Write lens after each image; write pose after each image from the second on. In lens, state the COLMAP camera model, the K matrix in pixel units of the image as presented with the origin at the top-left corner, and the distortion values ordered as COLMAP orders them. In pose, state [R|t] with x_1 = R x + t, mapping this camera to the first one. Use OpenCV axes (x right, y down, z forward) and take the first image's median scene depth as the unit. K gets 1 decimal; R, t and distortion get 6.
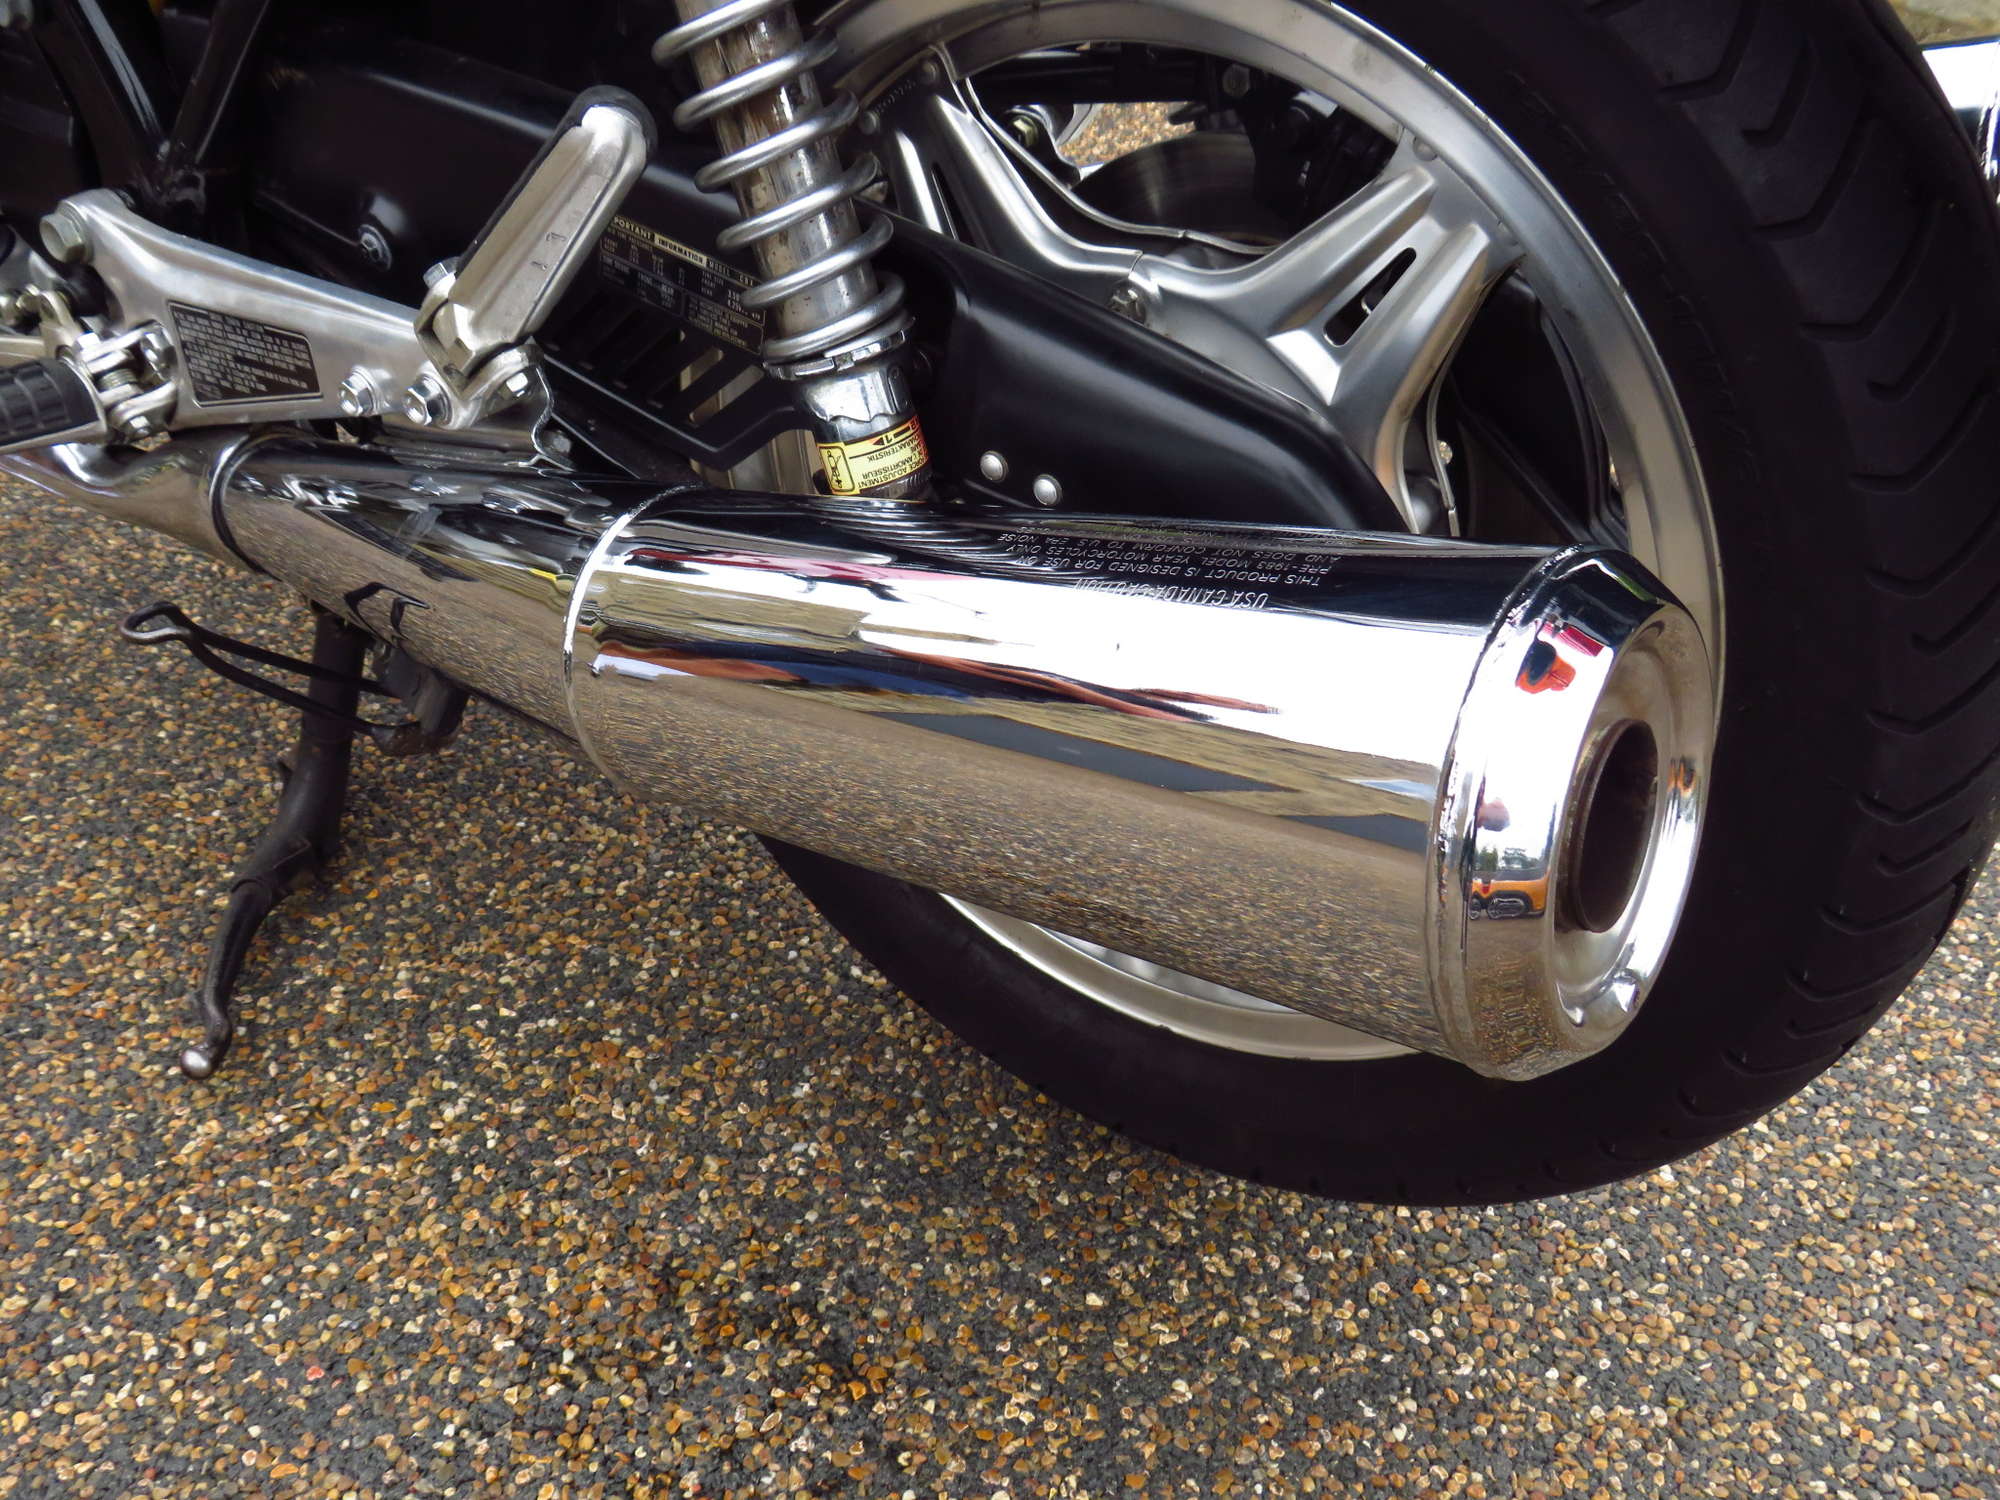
lens RADIAL K [[1773.9, 0, 997.6], [0, 1773.9, 750.9], [0, 0, 1]] dist [-0.035408, 0.007940]
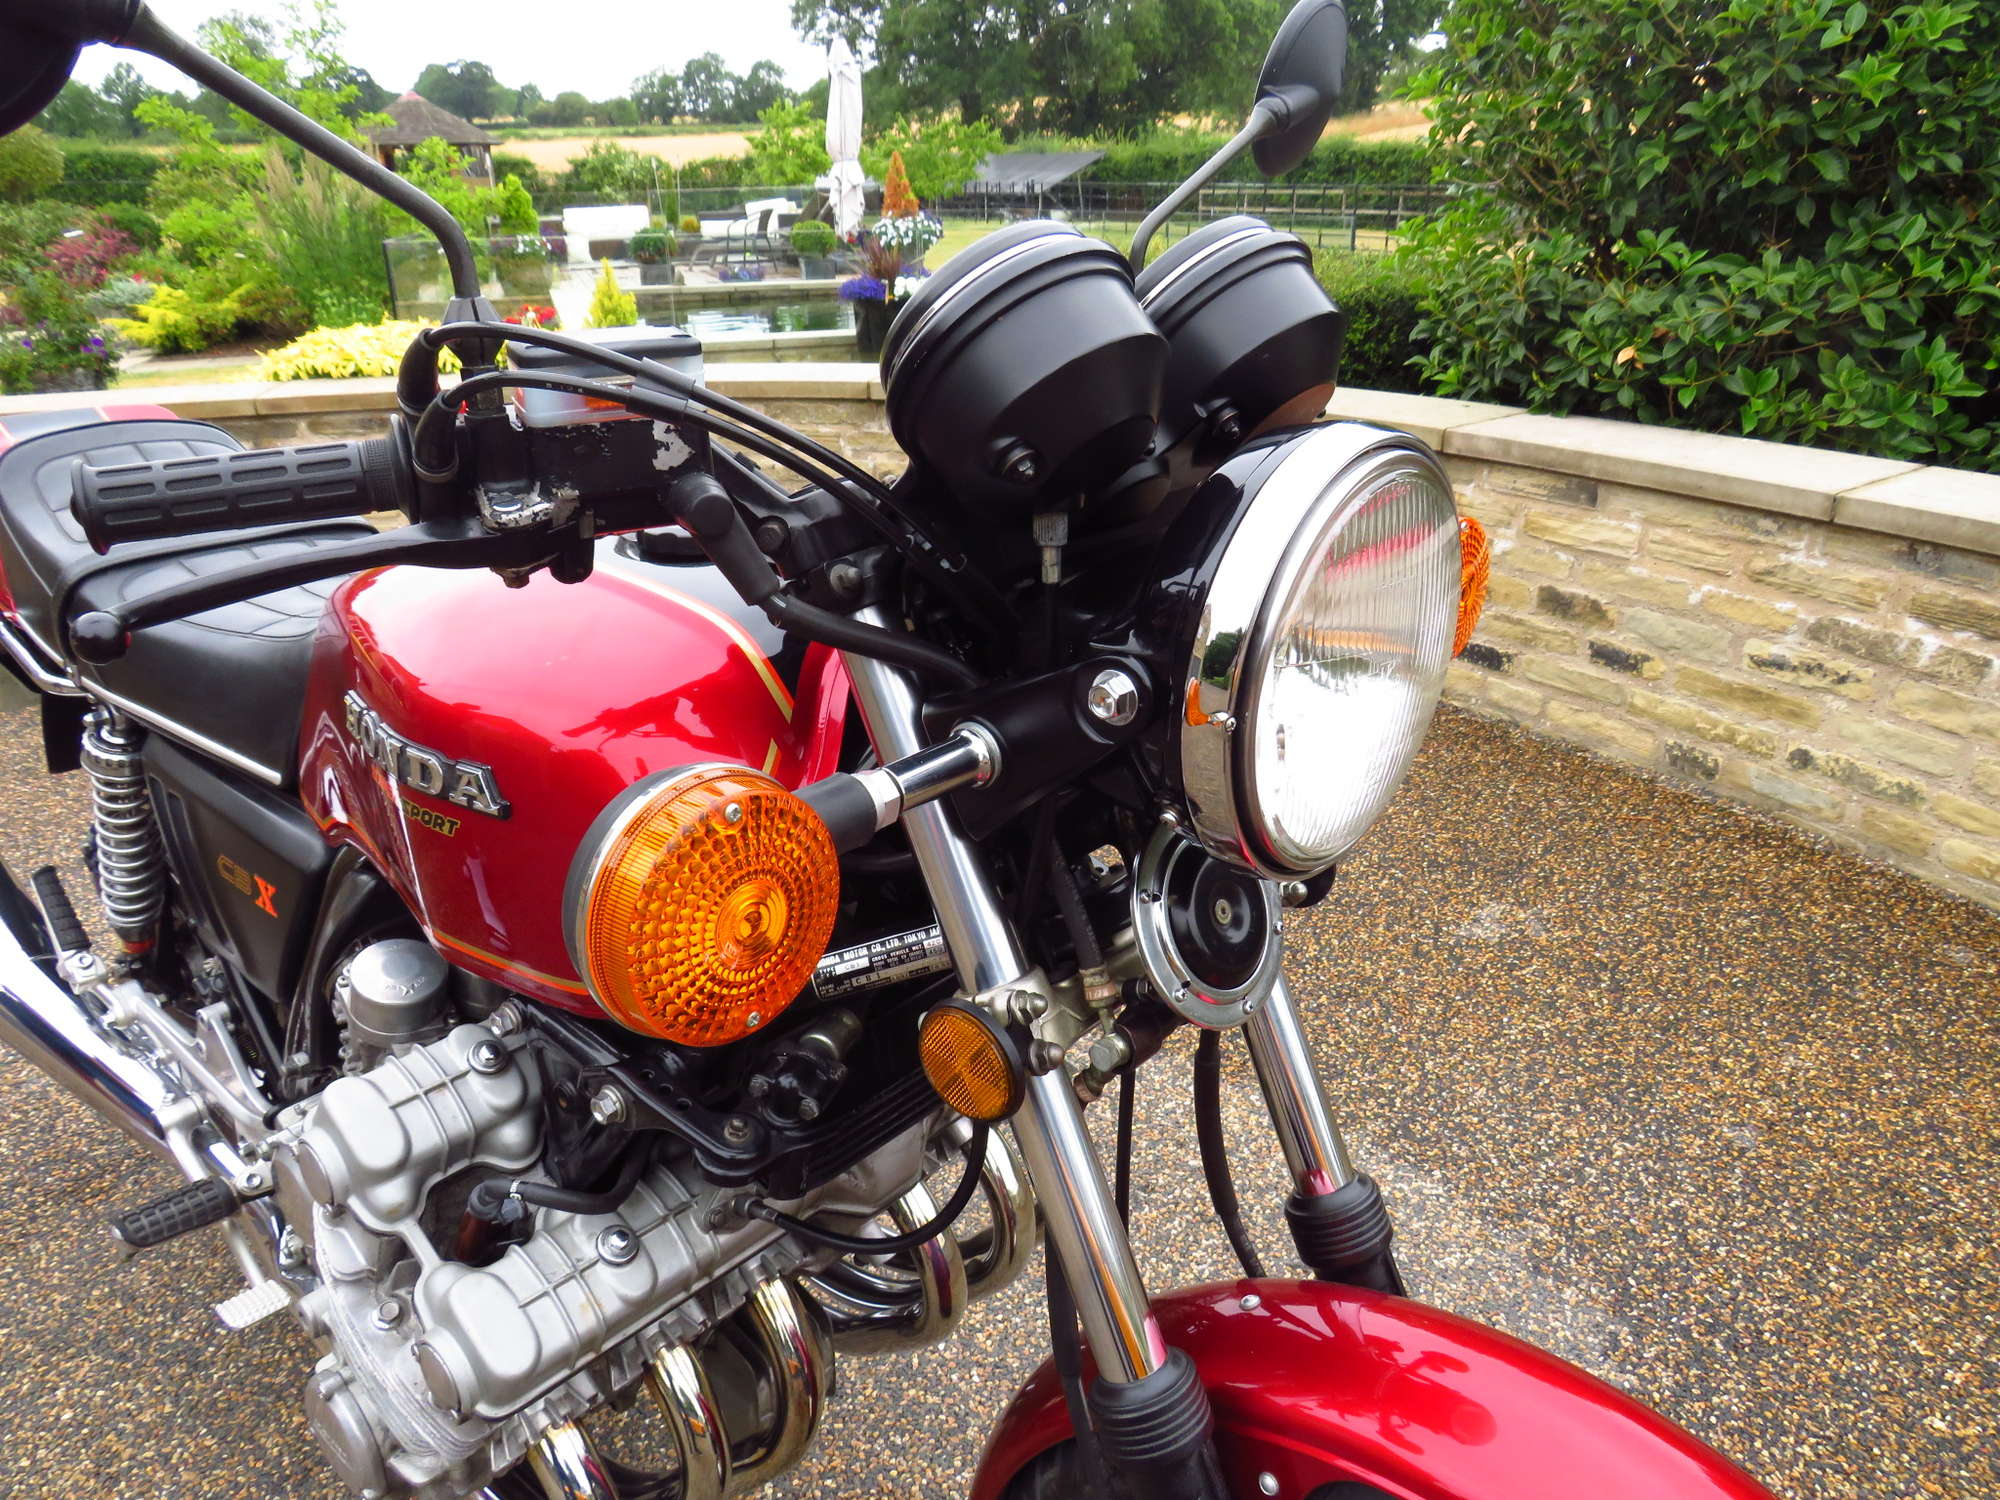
lens RADIAL K [[1407.7, 0, 988.5], [0, 1407.7, 753.2], [0, 0, 1]] dist [-0.029162, 0.004593]
pose [[0.993215, -0.009300, -0.115916, 0.232988], [-0.021454, 0.965032, -0.261254, -0.501628], [0.114293, 0.261968, 0.958285, -0.157369]]
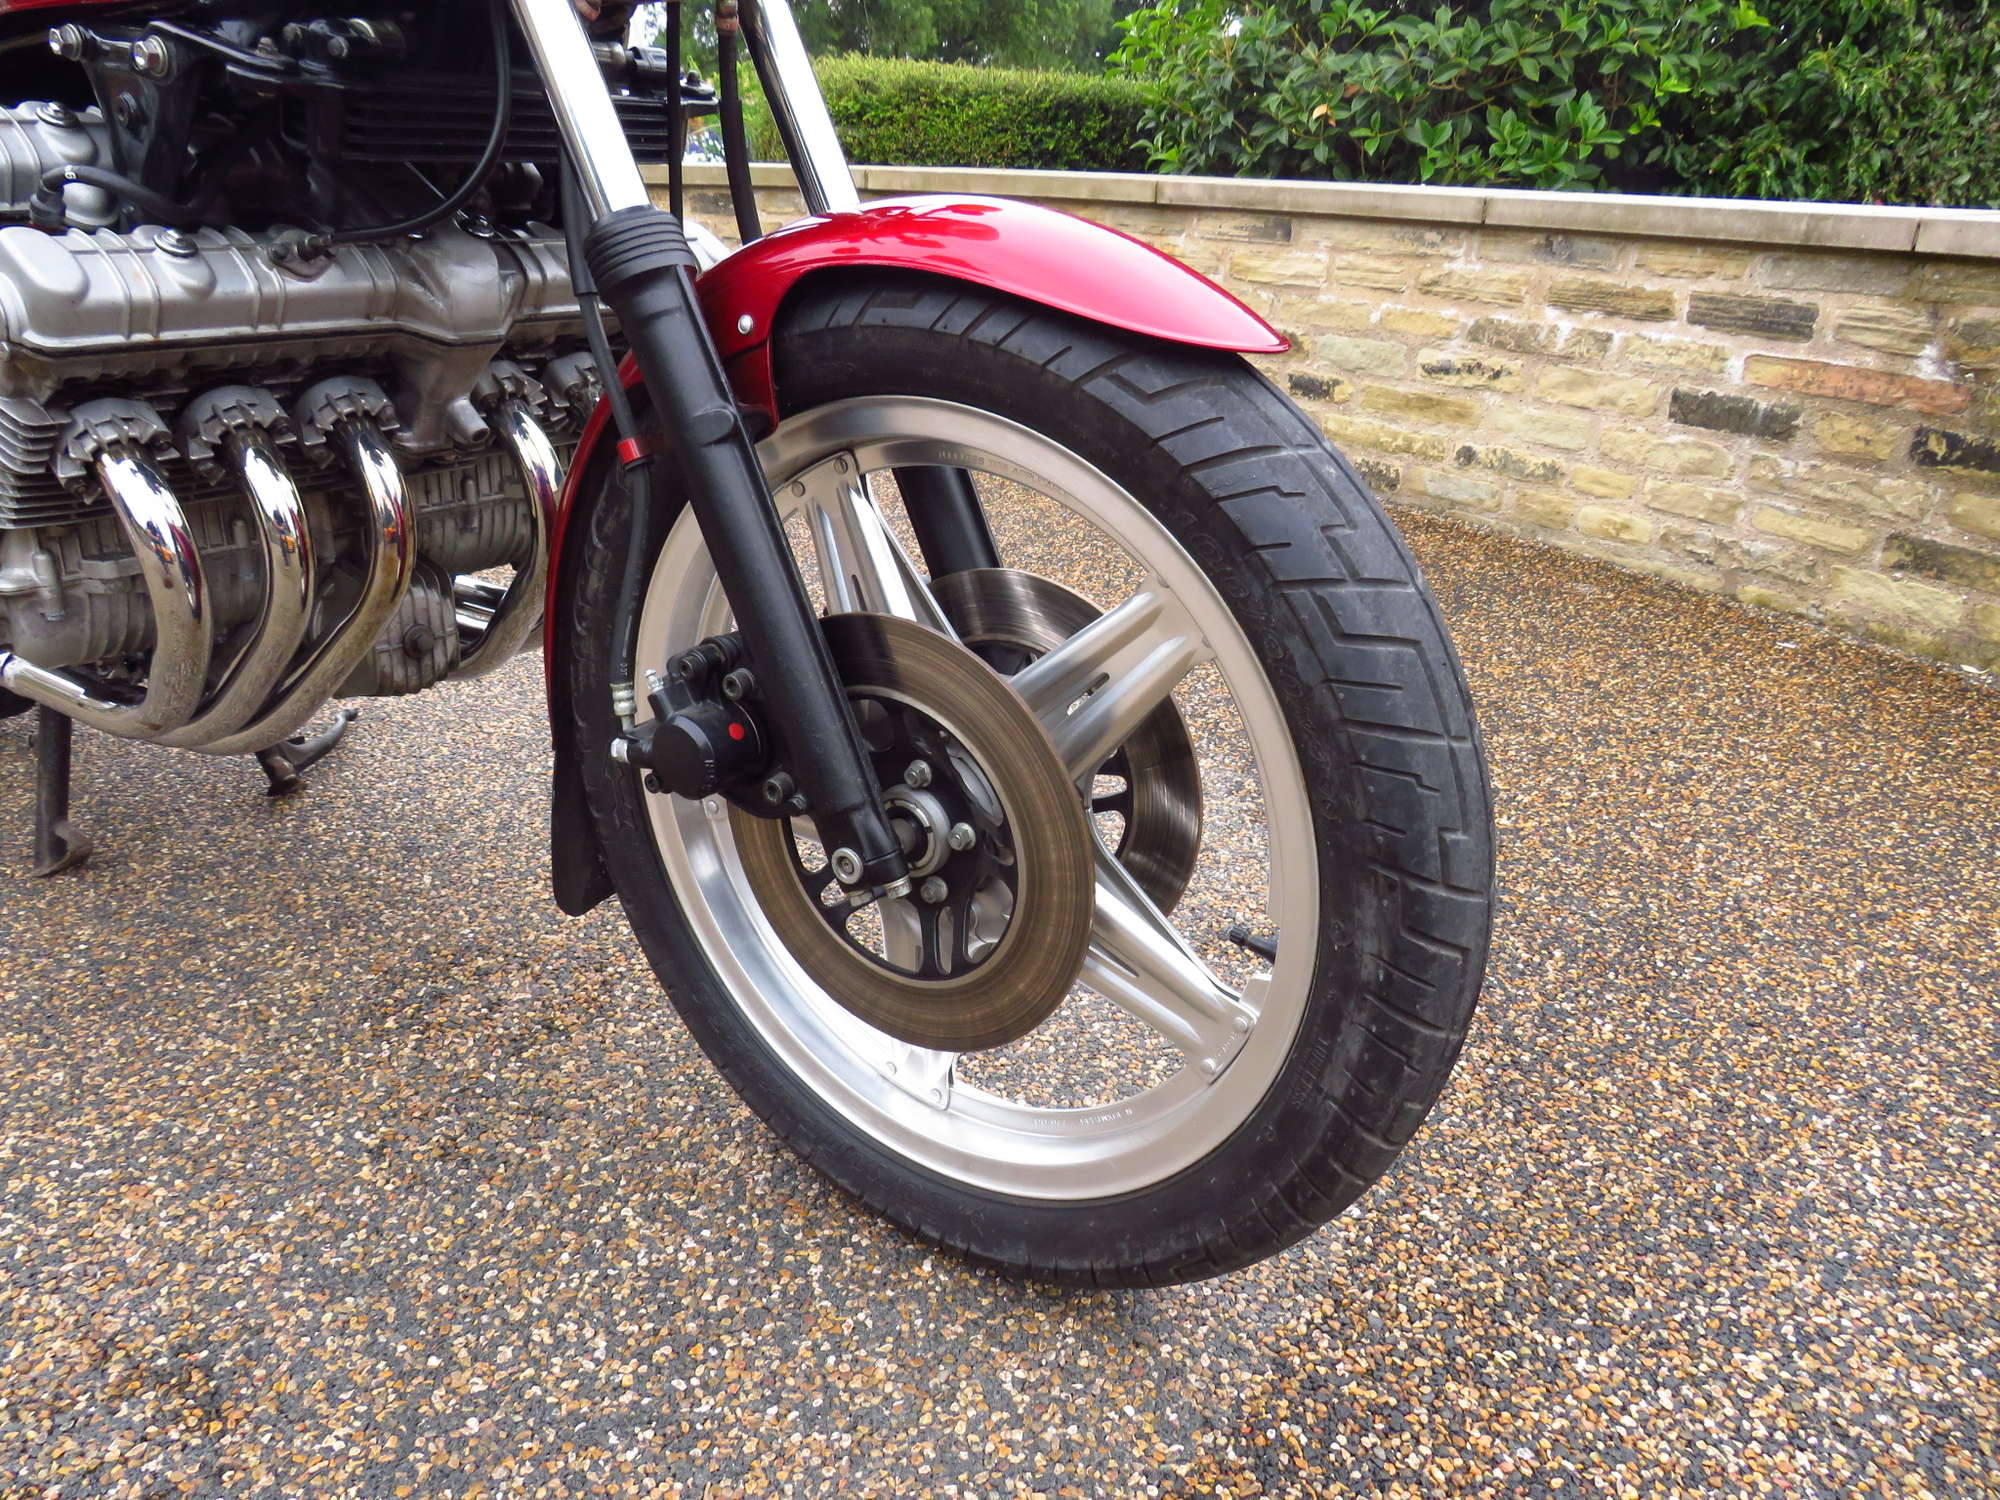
lens RADIAL K [[1407.7, 0, 991.9], [0, 1407.7, 754.8], [0, 0, 1]] dist [-0.029162, 0.004593]
pose [[0.999561, -0.021555, 0.020348, 0.414521], [0.025900, 0.968967, -0.245830, 0.129785], [-0.014418, 0.246249, 0.969099, -0.096668]]
